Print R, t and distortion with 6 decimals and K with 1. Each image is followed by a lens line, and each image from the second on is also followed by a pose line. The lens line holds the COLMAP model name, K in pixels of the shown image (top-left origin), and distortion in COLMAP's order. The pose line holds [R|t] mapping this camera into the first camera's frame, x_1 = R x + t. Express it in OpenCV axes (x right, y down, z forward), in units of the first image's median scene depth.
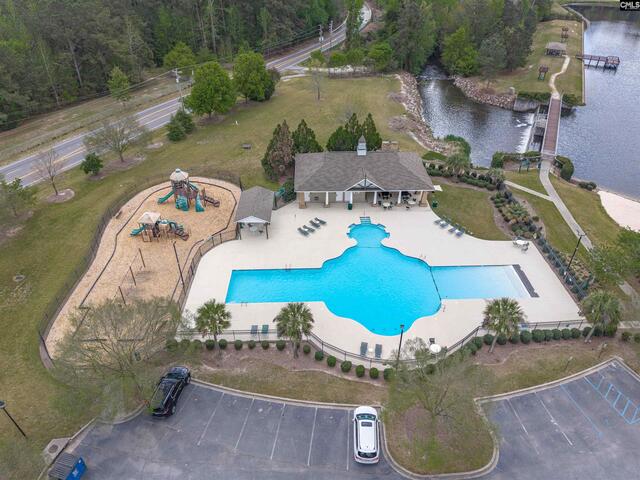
lens RADIAL K [[448.4, 0, 320.0], [0, 448.4, 240.0], [0, 0, 1]] dist [0.001682, -0.004645]
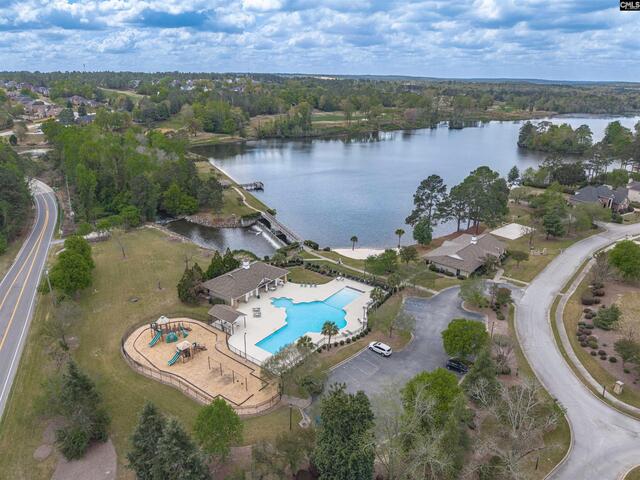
lens RADIAL K [[448.4, 0, 320.0], [0, 448.4, 240.0], [0, 0, 1]] dist [0.001682, -0.004645]
pose [[0.633356, -0.272201, 0.724408, -0.939565], [0.444322, 0.894332, -0.052423, -0.071613], [-0.633592, 0.355073, 0.687375, -0.414566]]
